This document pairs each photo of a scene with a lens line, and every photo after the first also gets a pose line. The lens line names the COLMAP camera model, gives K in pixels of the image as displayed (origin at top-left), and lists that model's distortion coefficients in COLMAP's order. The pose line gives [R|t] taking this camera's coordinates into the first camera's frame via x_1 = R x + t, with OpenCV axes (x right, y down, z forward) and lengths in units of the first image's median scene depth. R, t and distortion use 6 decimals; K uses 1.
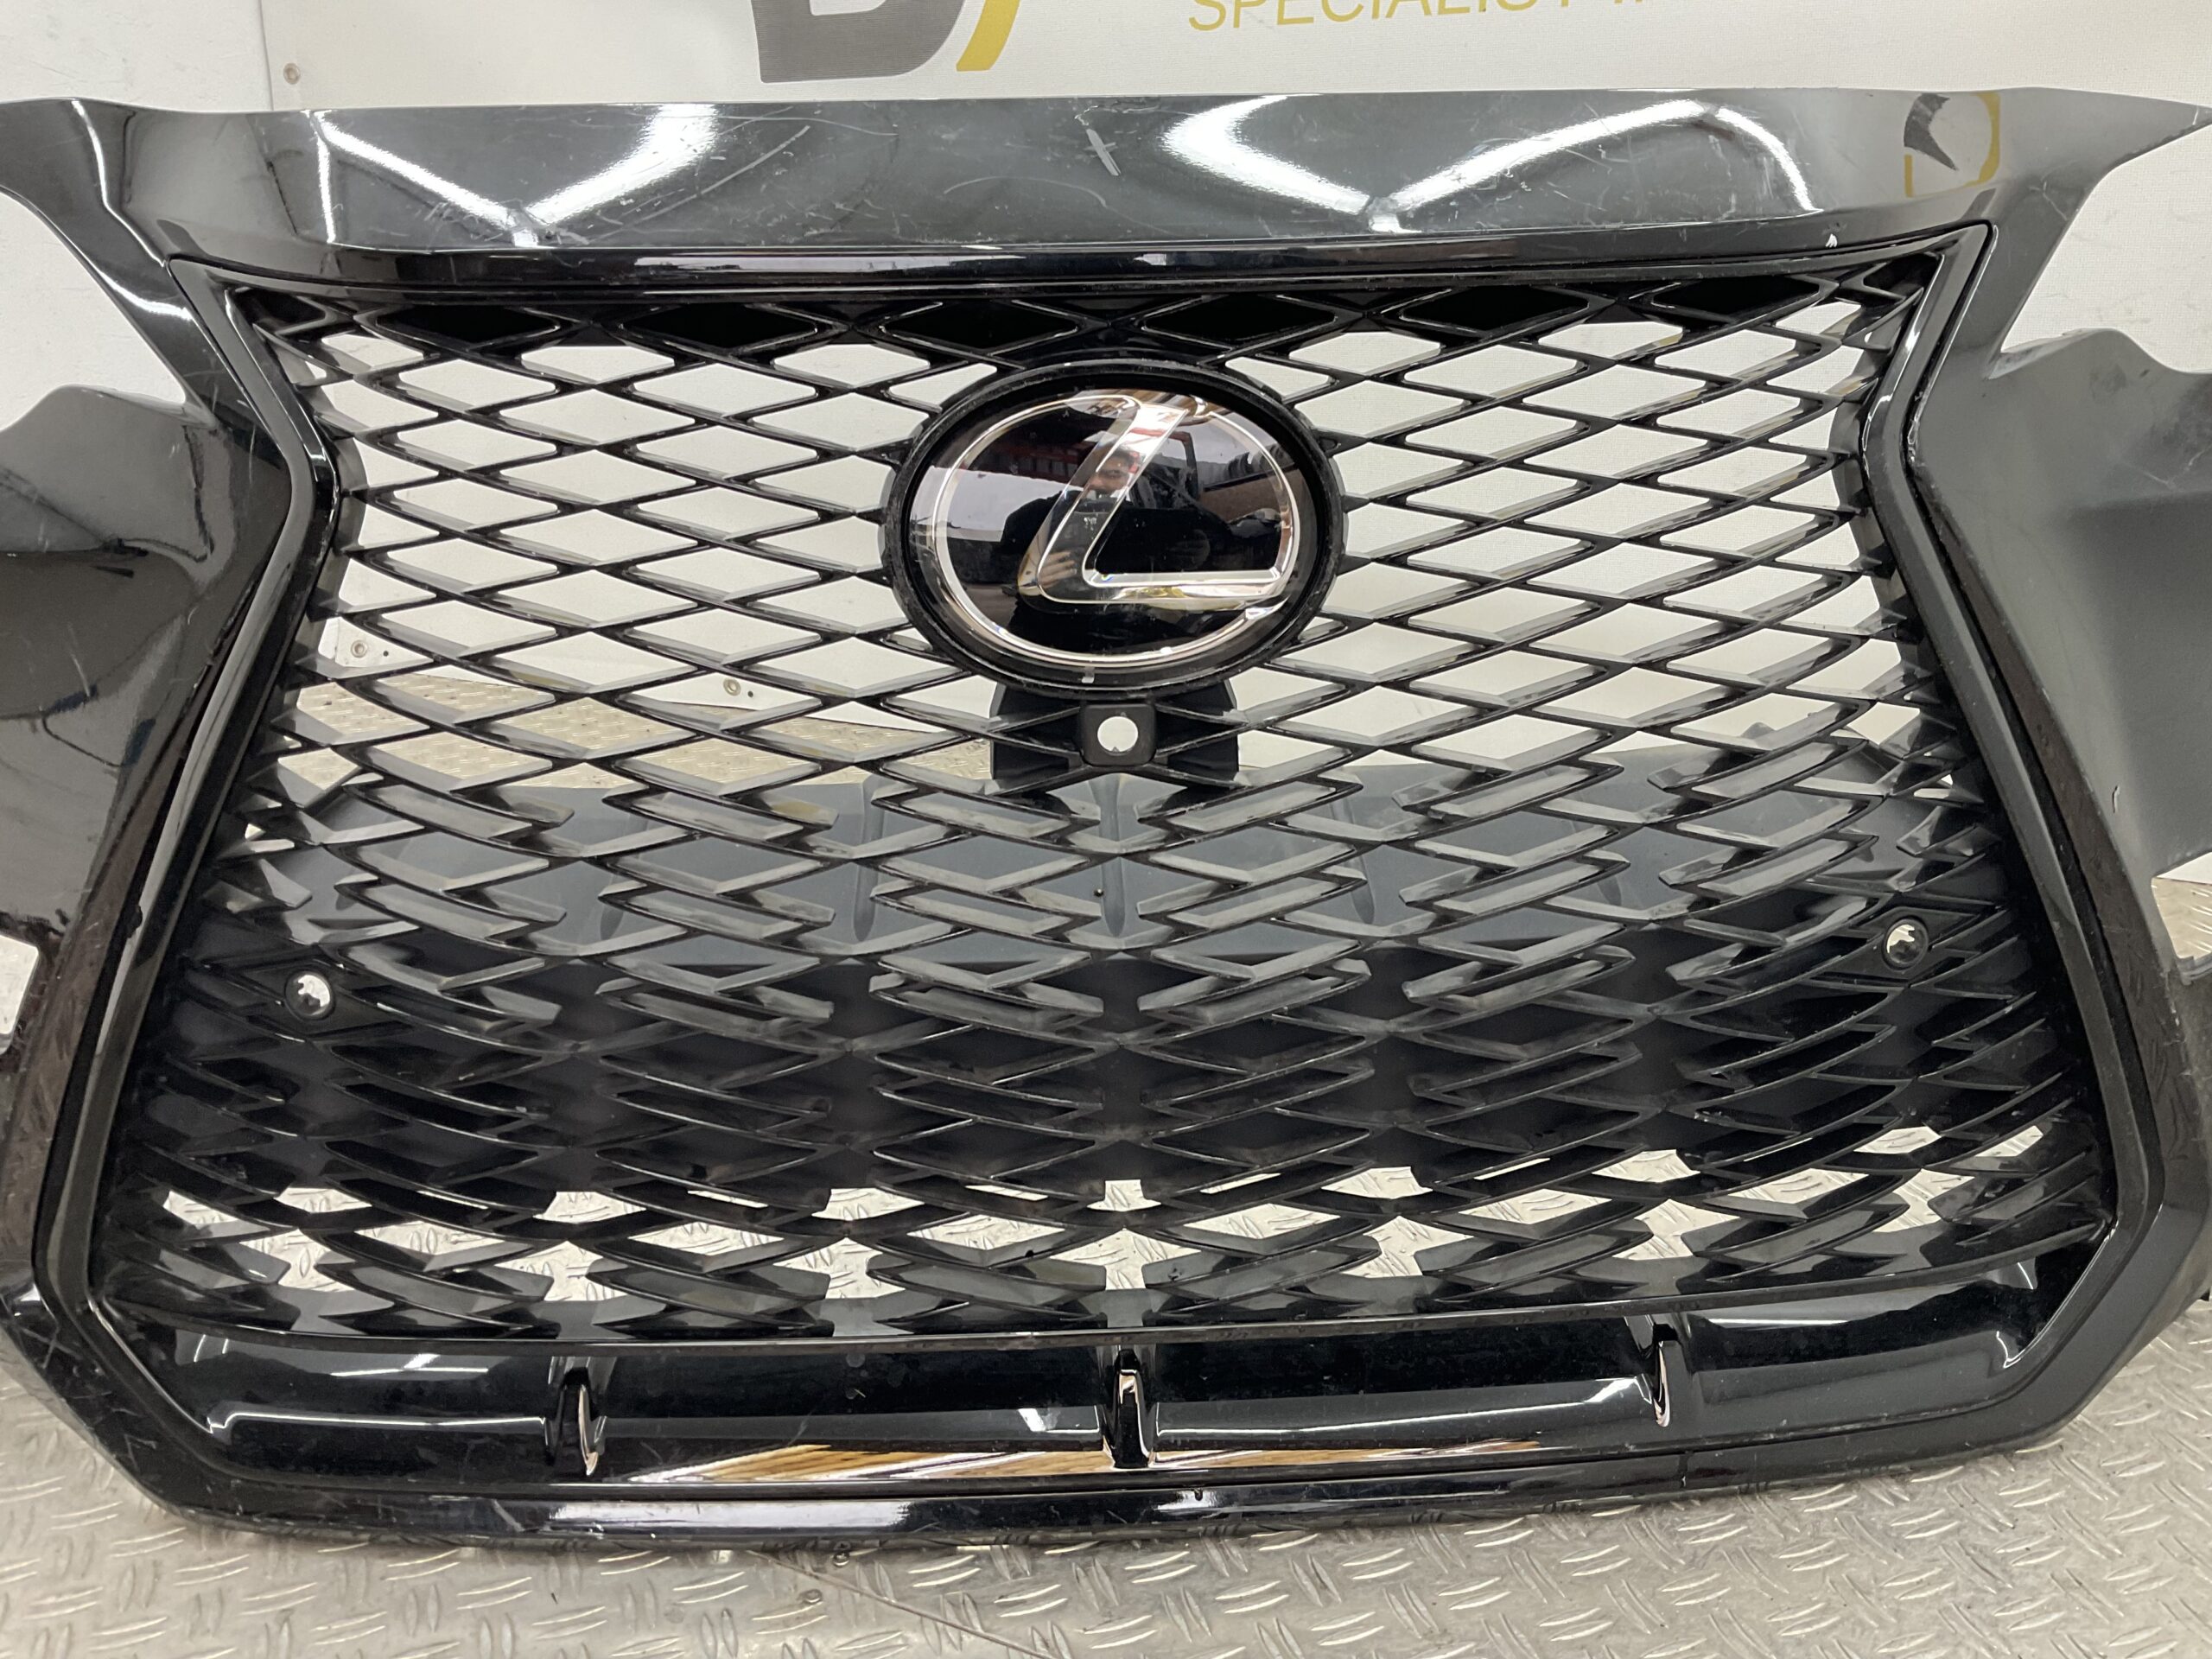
lens RADIAL K [[1819.0, 0, 1096.8], [0, 1819.0, 822.7], [0, 0, 1]] dist [0.125950, -0.222032]
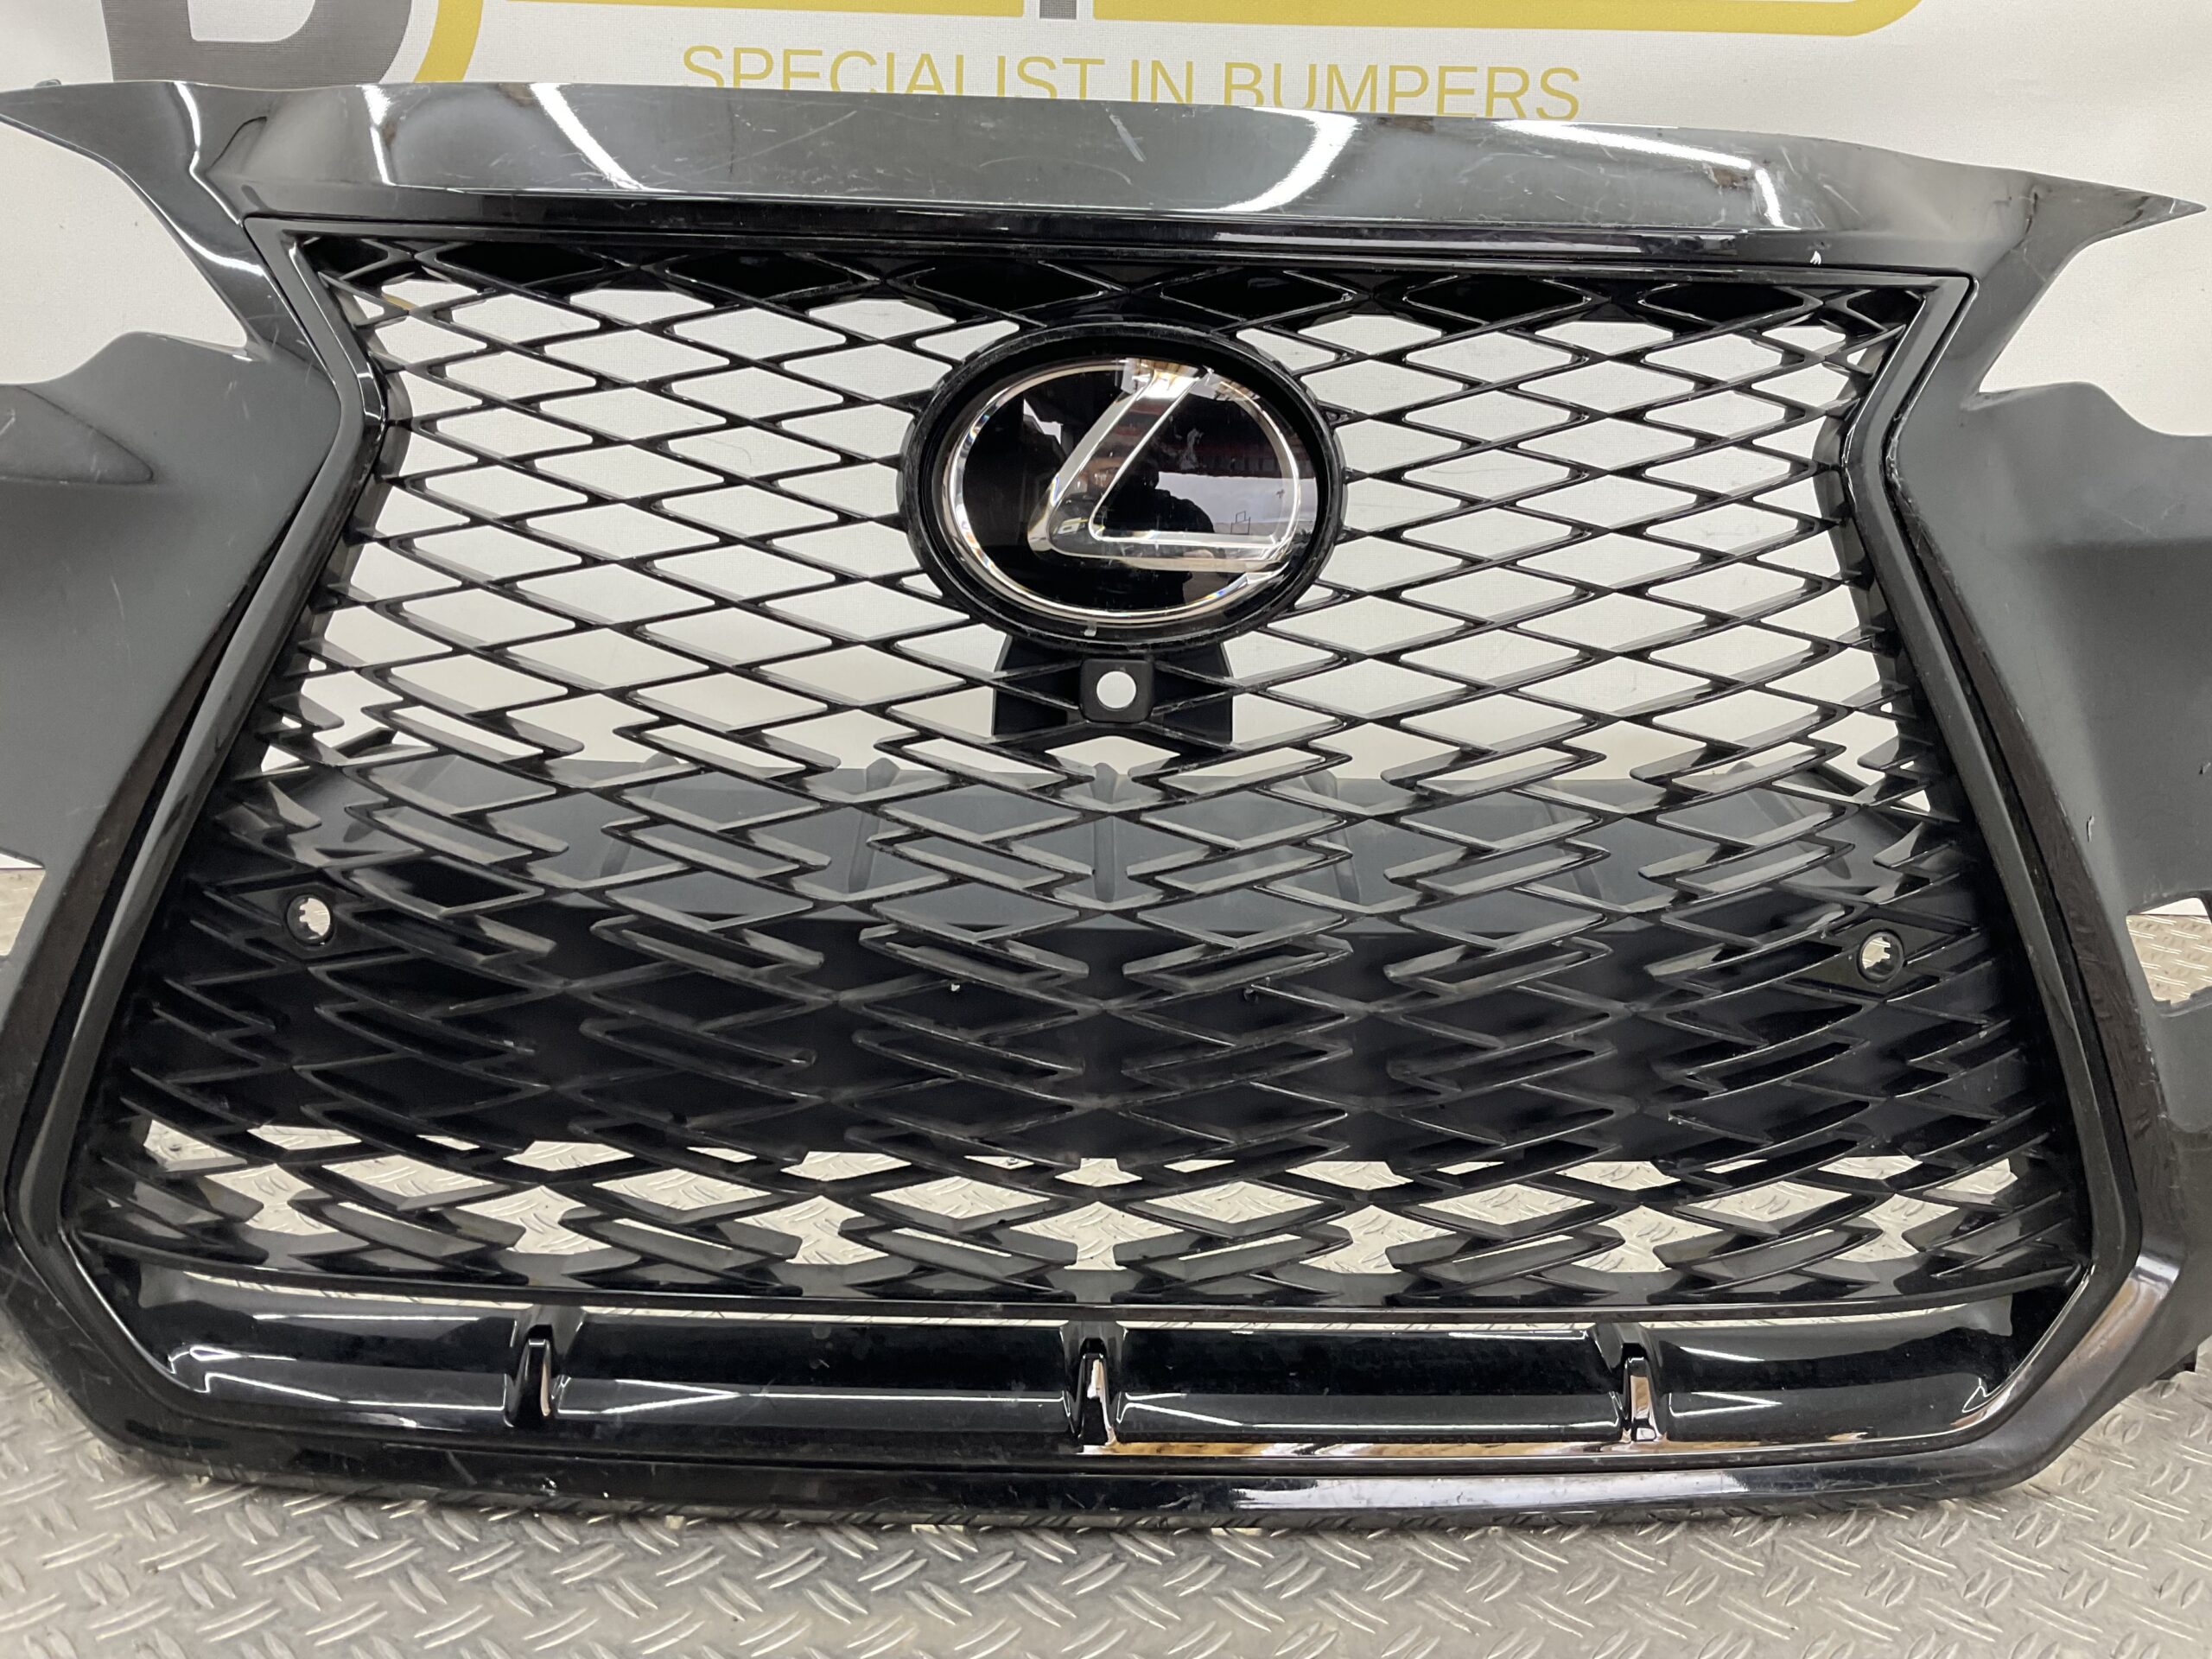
lens RADIAL K [[1819.0, 0, 1096.8], [0, 1819.0, 822.7], [0, 0, 1]] dist [0.125950, -0.222032]
pose [[0.998536, 0.053789, -0.005652, 0.009988], [-0.054083, 0.993873, -0.096388, 0.121272], [0.000433, 0.096553, 0.995328, -0.018218]]
